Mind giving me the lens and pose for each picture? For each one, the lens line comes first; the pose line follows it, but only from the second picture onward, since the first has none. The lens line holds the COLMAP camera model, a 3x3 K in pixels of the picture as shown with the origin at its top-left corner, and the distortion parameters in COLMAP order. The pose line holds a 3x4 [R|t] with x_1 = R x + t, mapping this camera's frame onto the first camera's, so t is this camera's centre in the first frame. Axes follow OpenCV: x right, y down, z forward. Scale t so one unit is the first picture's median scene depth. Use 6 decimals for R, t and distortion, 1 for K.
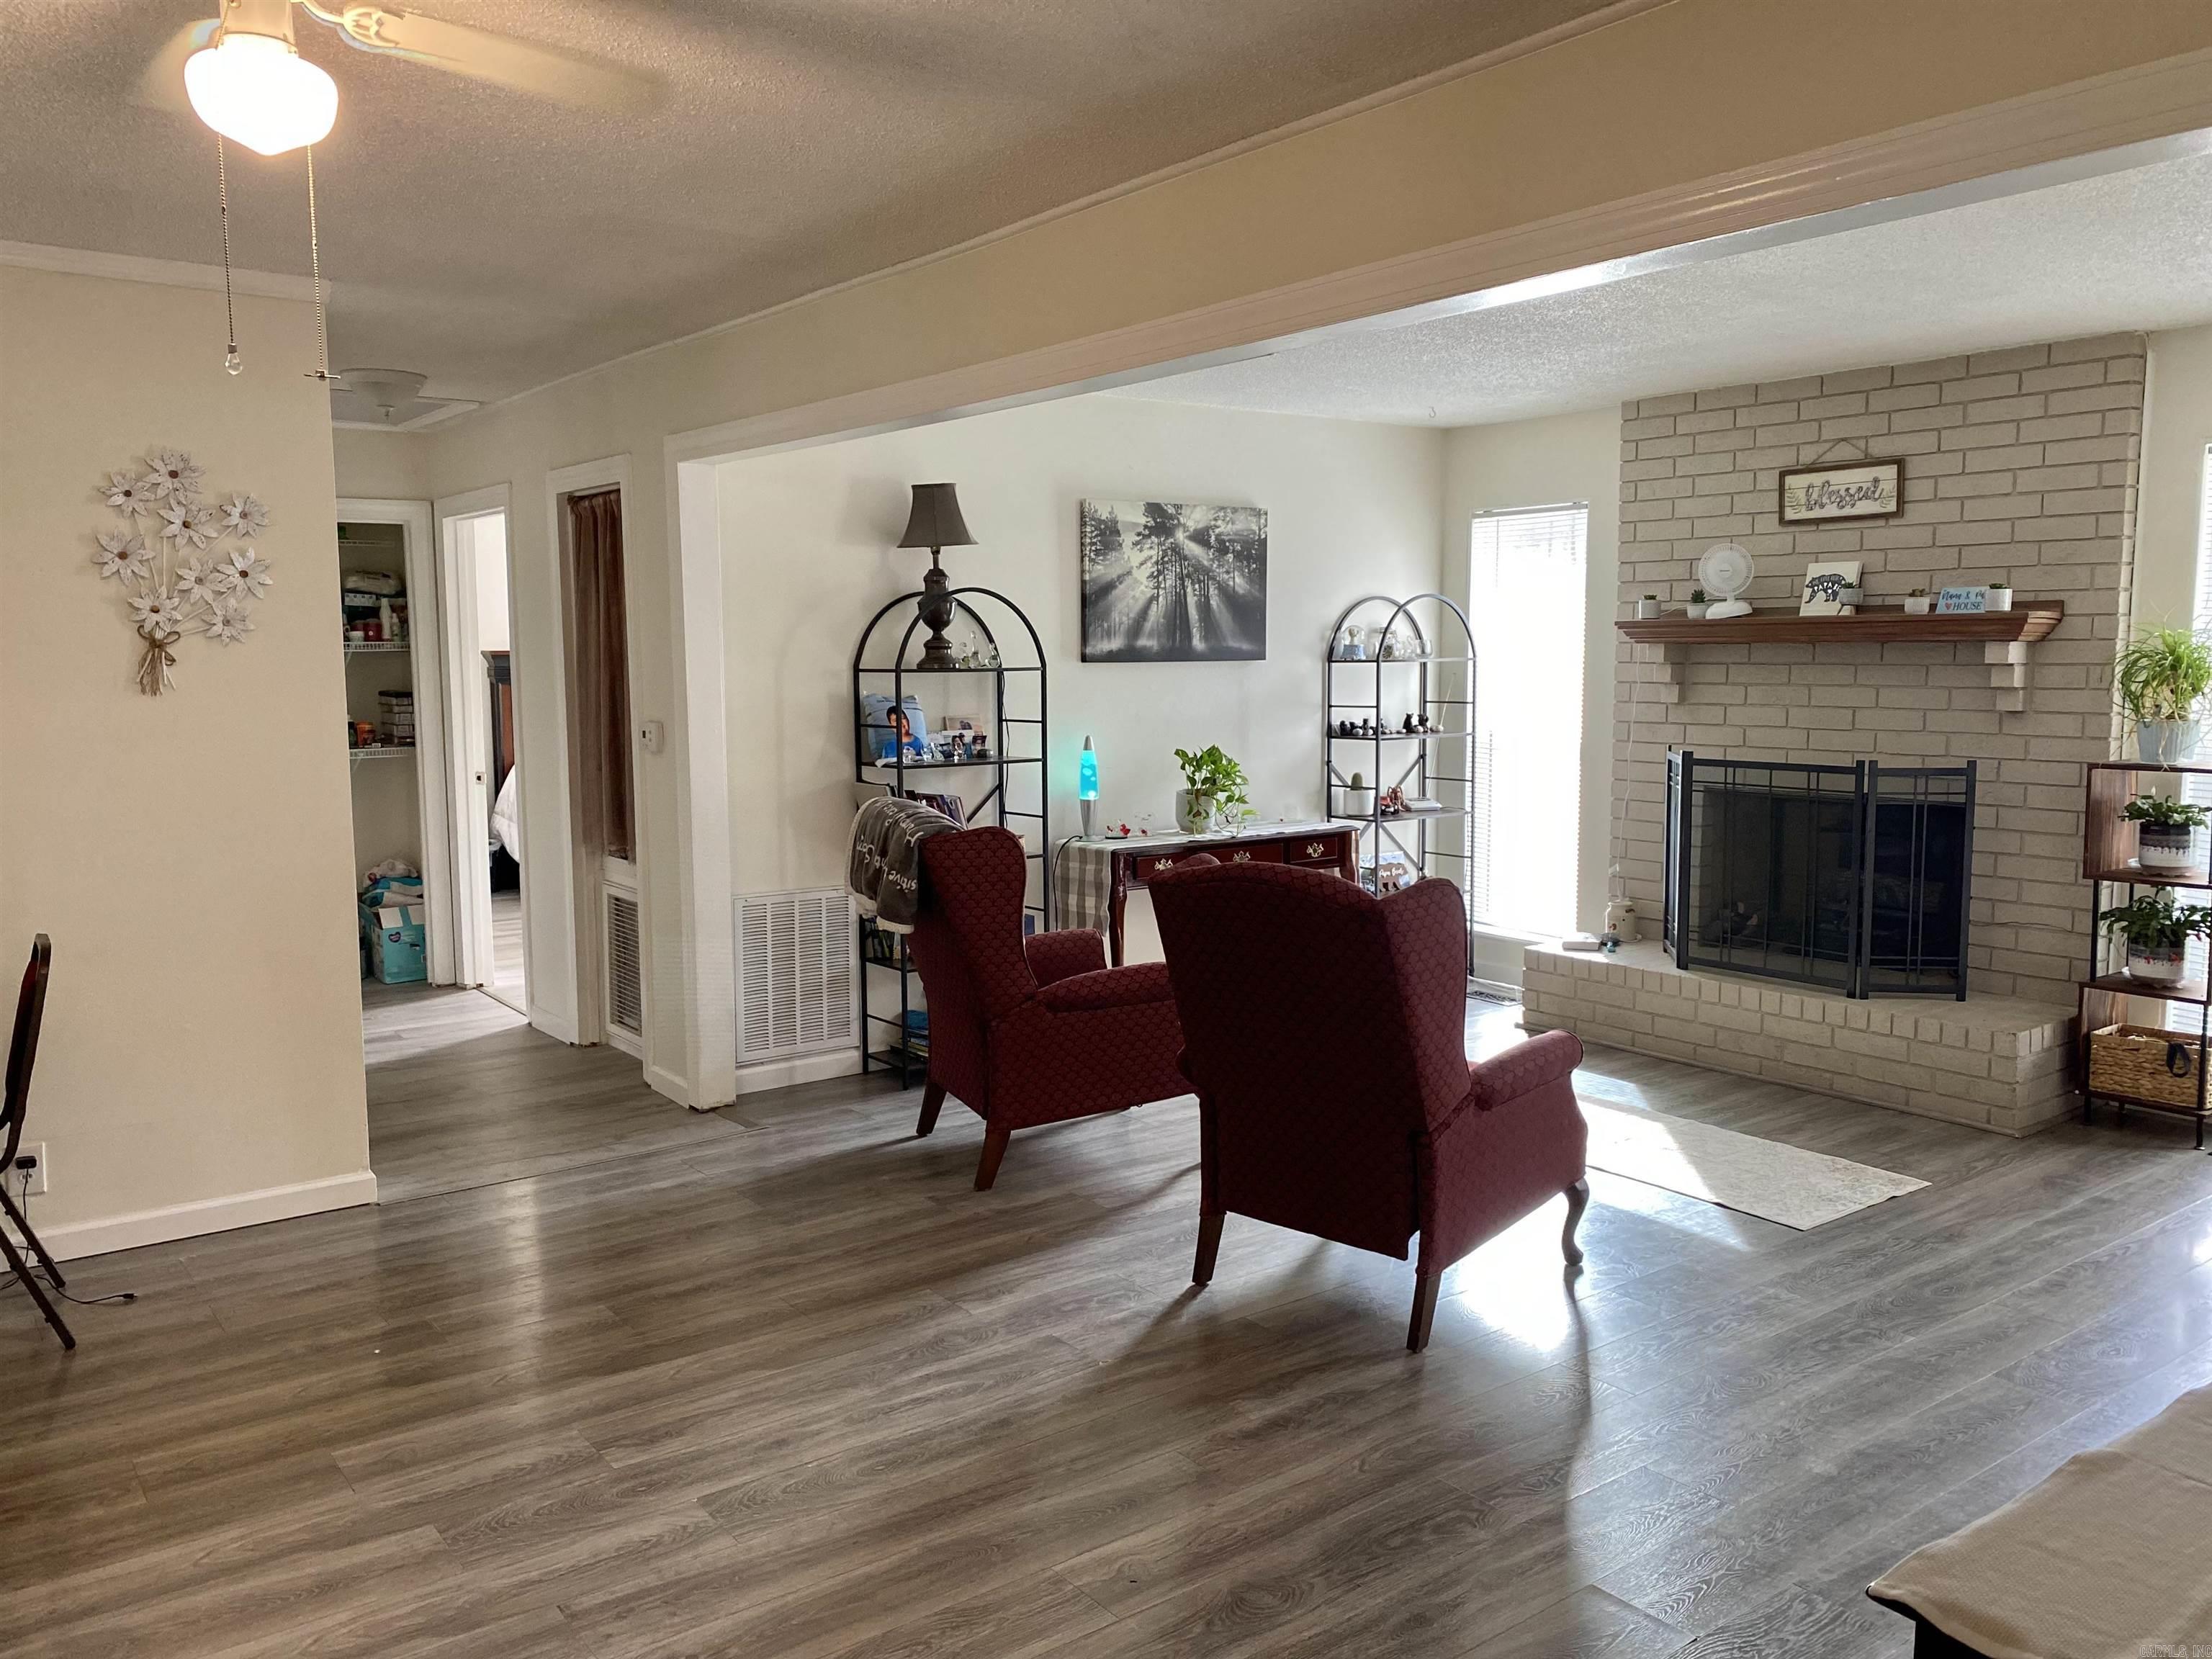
lens RADIAL K [[1695.4, 0, 1105.0], [0, 1695.4, 823.5], [0, 0, 1]] dist [0.053859, -0.050869]
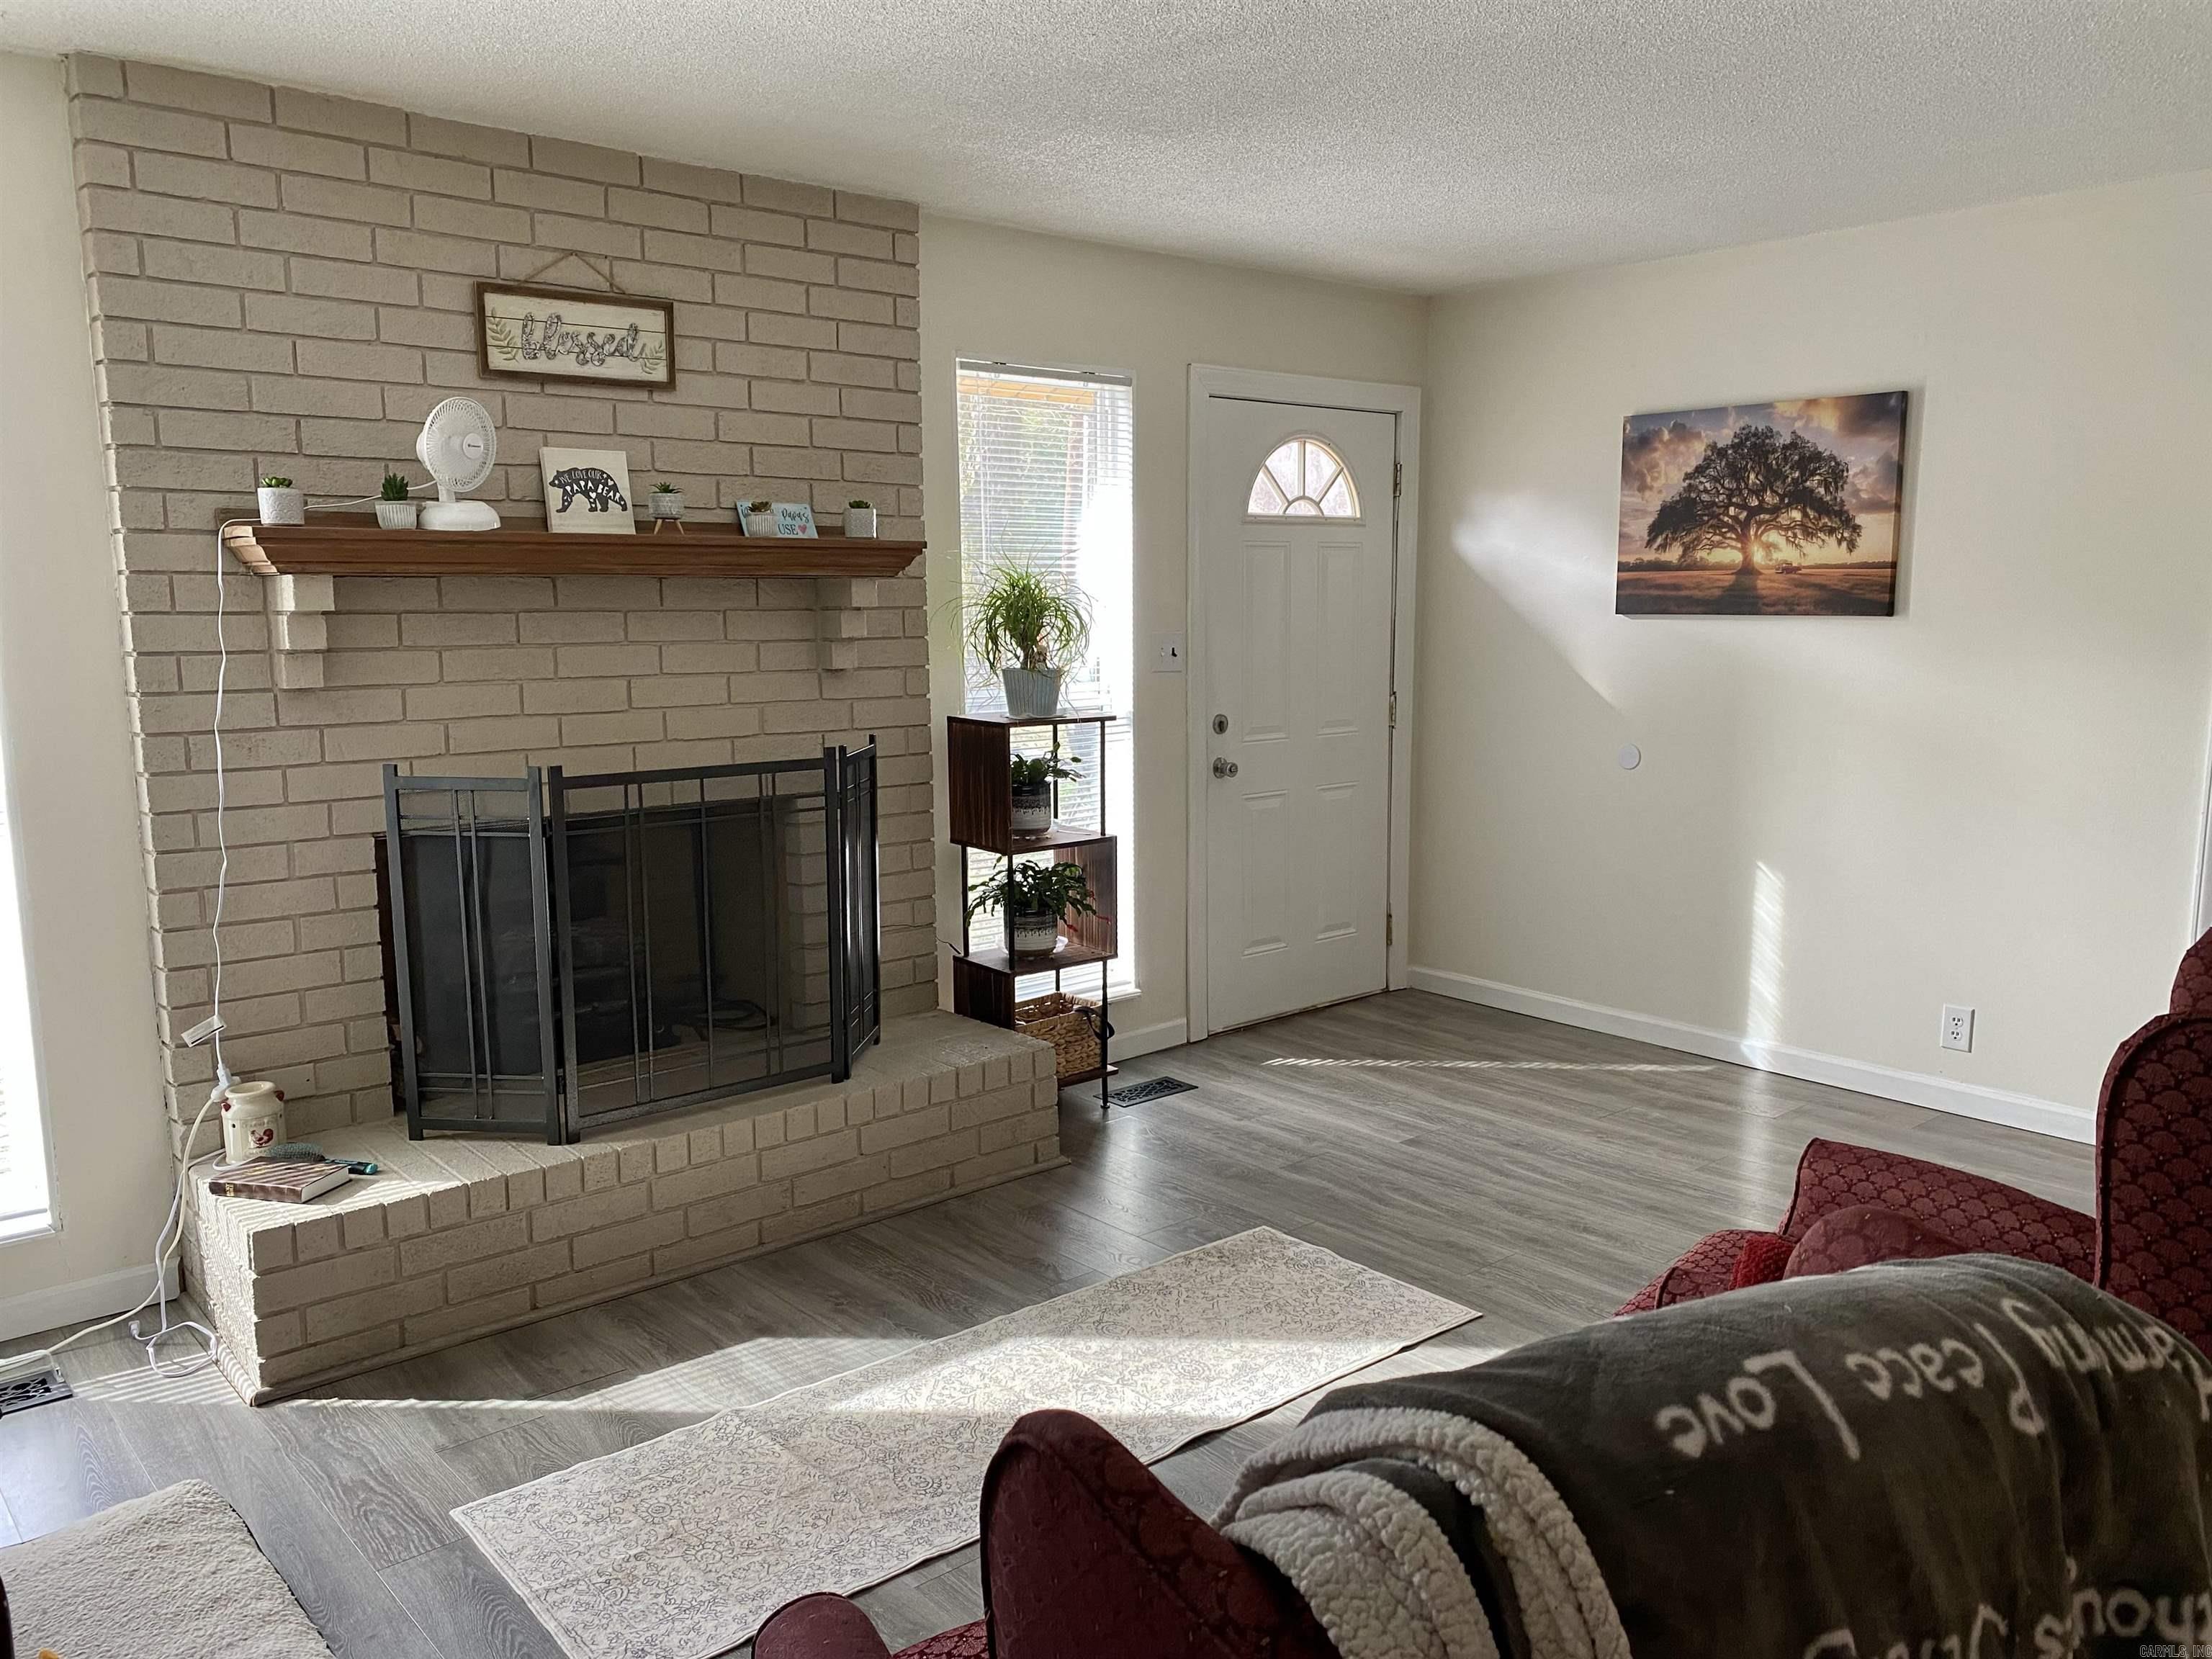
lens RADIAL K [[1695.4, 0, 1149.0], [0, 1695.4, 829.8], [0, 0, 1]] dist [0.053859, -0.050869]
pose [[-0.089552, -0.133030, 0.987058, -0.236632], [0.110469, 0.983598, 0.142586, -0.080883], [-0.989837, 0.121809, -0.073388, 0.854956]]
